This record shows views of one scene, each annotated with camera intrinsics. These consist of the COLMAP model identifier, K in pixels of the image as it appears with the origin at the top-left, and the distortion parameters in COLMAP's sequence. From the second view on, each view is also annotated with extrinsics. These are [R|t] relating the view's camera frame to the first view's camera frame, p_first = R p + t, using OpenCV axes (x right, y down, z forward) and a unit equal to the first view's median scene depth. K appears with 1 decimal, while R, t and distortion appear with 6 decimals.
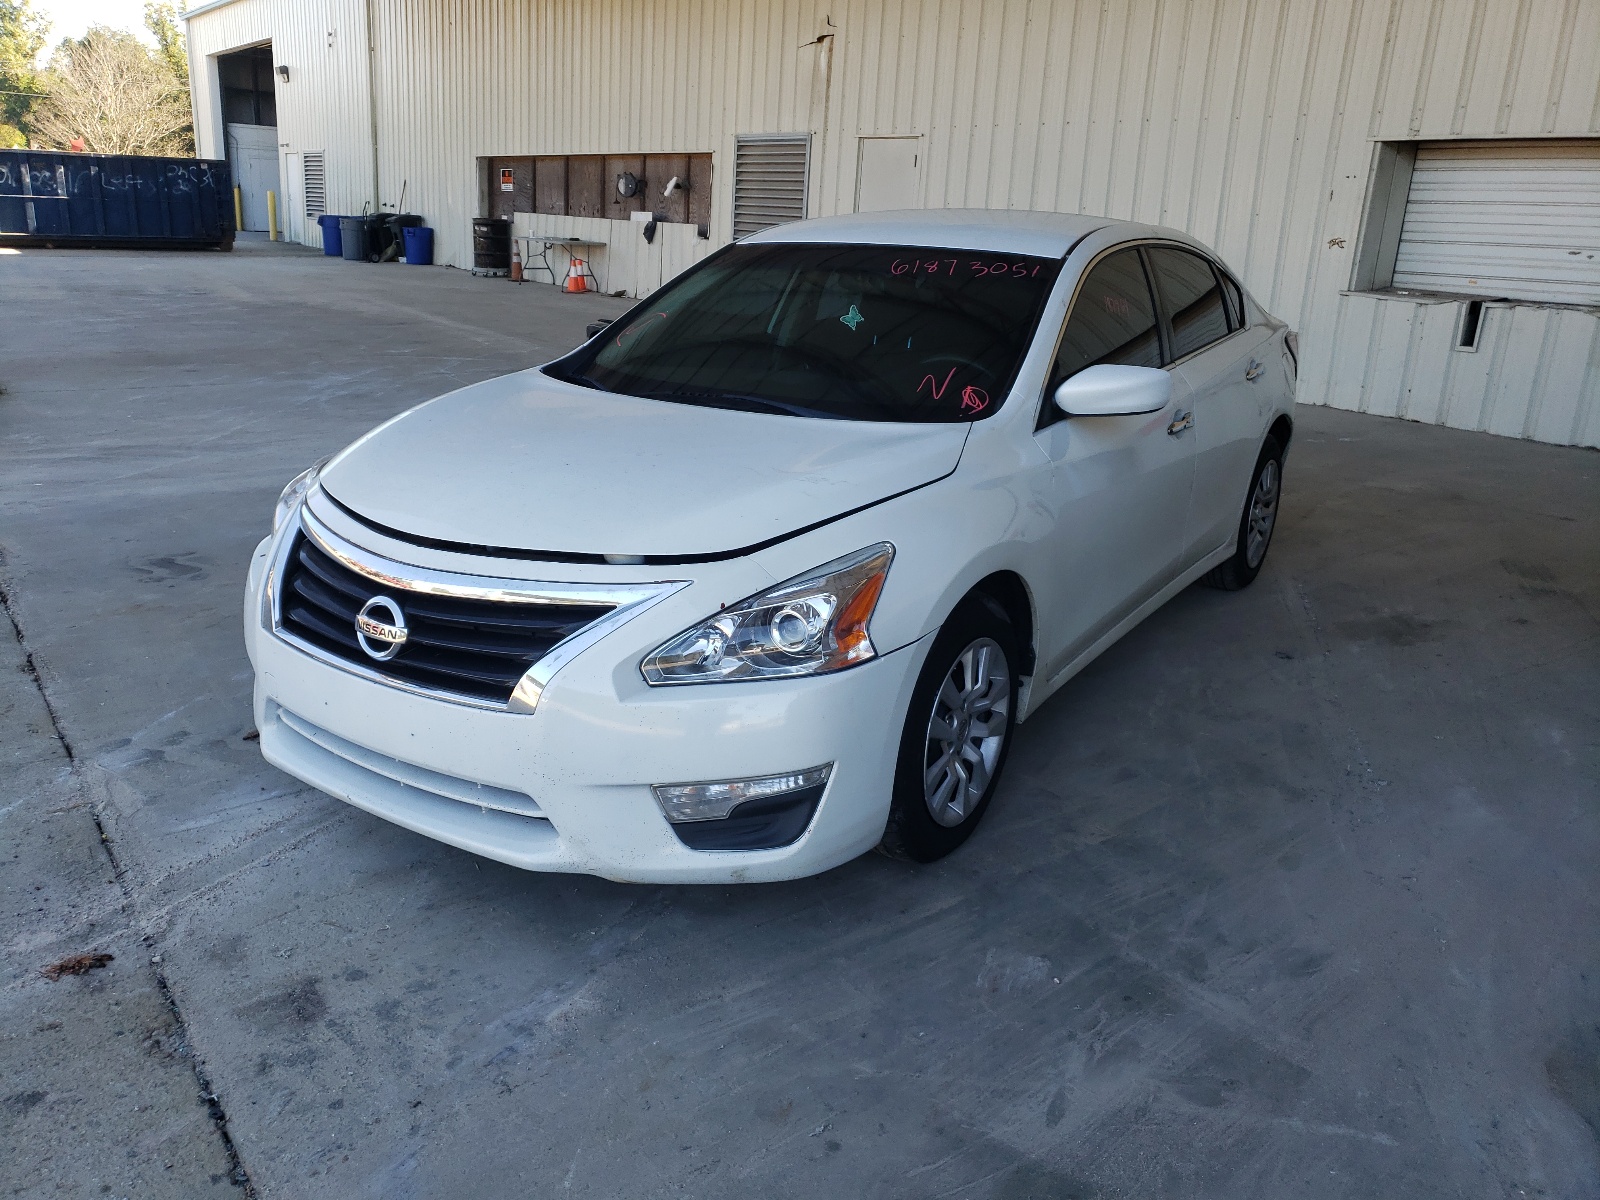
lens RADIAL K [[1198.9, 0, 806.5], [0, 1198.9, 578.9], [0, 0, 1]] dist [-0.000807, 0.027163]
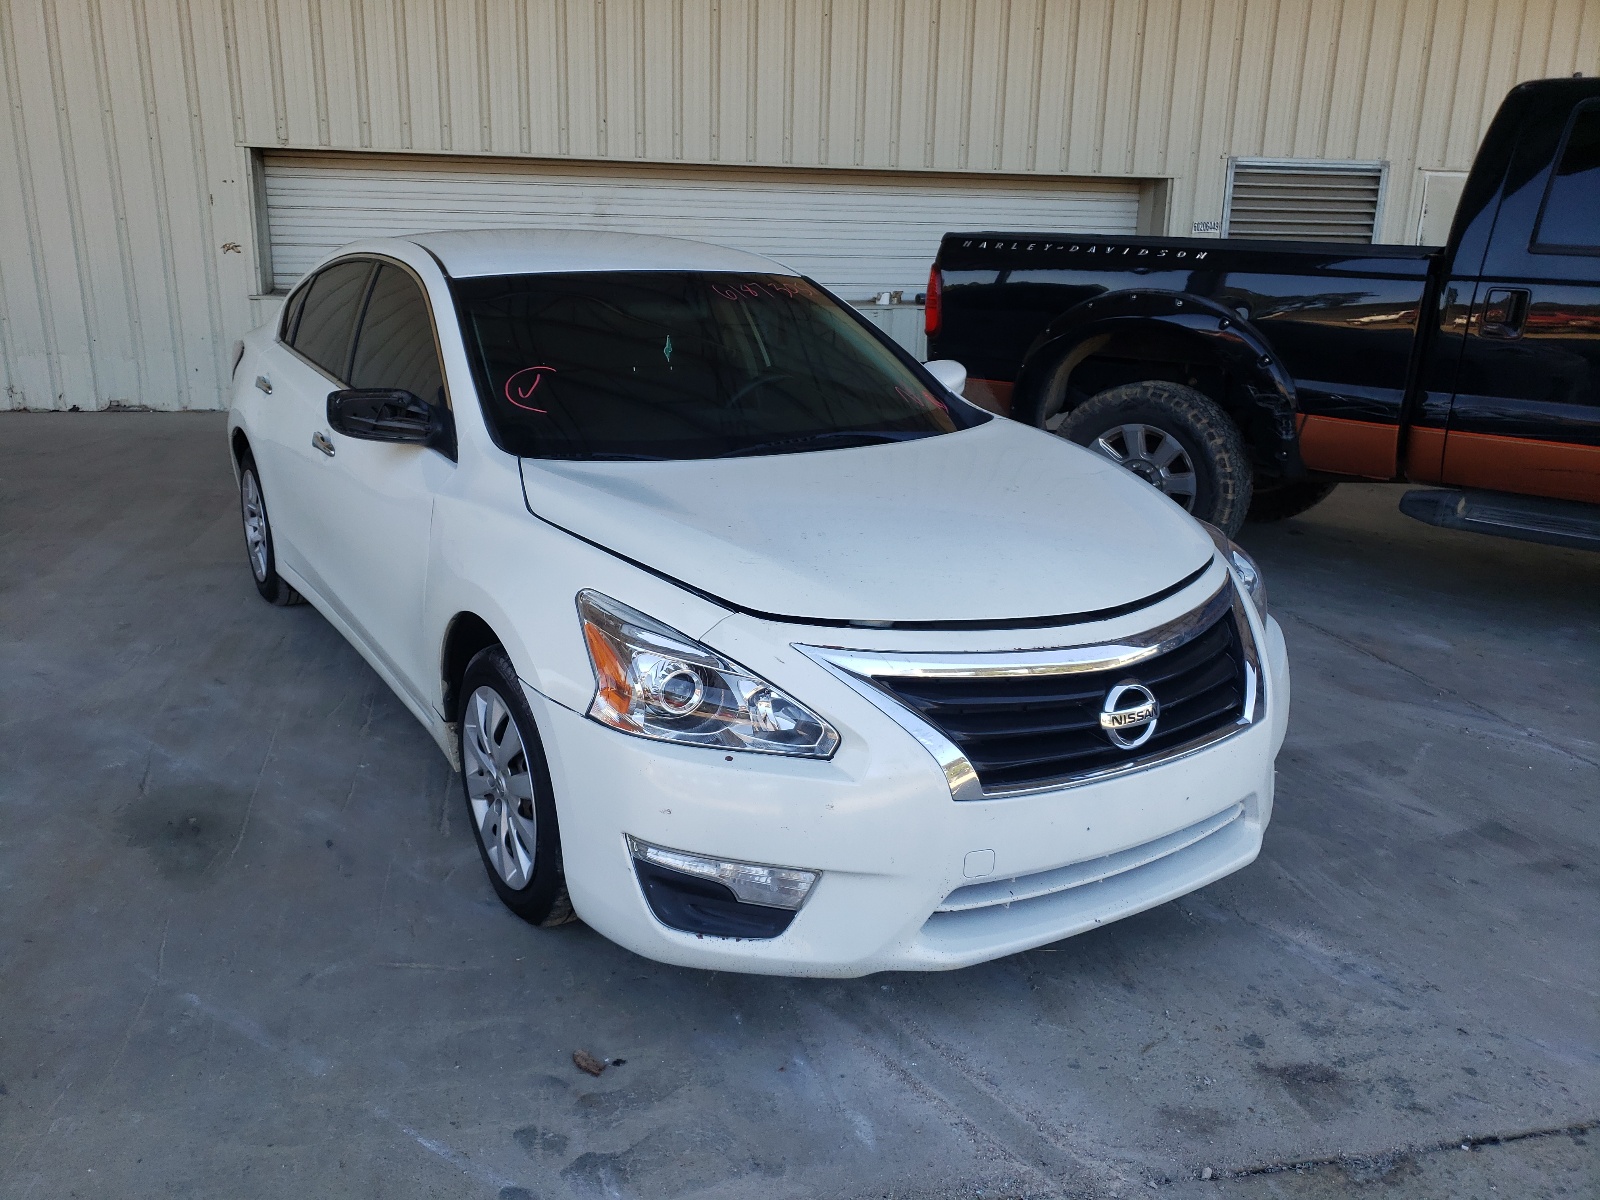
lens RADIAL K [[1189.6, 0, 749.9], [0, 1189.6, 599.7], [0, 0, 1]] dist [-0.008680, 0.036718]
pose [[0.462185, -0.280099, 0.841386, -0.932448], [0.260997, 0.949747, 0.172804, -0.208389], [-0.847506, 0.139731, 0.512064, 0.583883]]
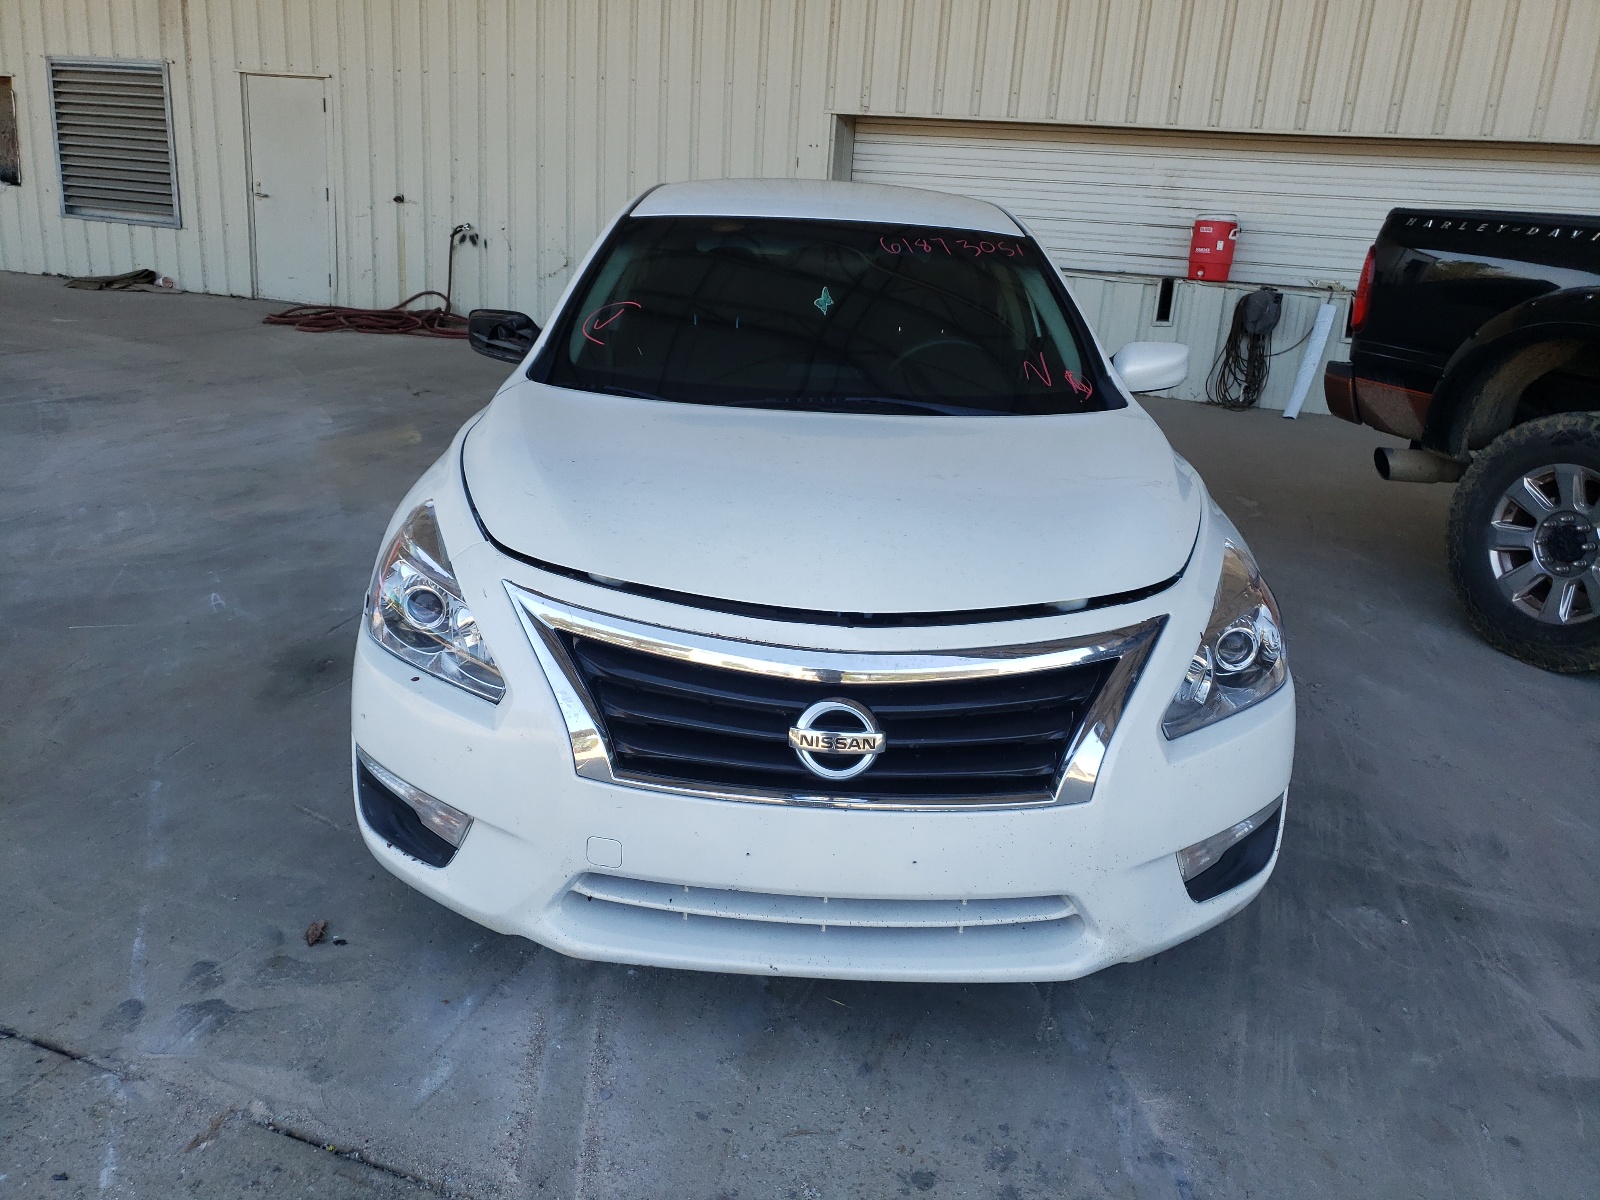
lens RADIAL K [[1198.9, 0, 806.5], [0, 1198.9, 578.9], [0, 0, 1]] dist [-0.000807, 0.027163]
pose [[0.843714, -0.150290, 0.515325, -0.571536], [0.131756, 0.988620, 0.072604, -0.090806], [-0.520372, 0.006641, 0.853914, 0.267910]]
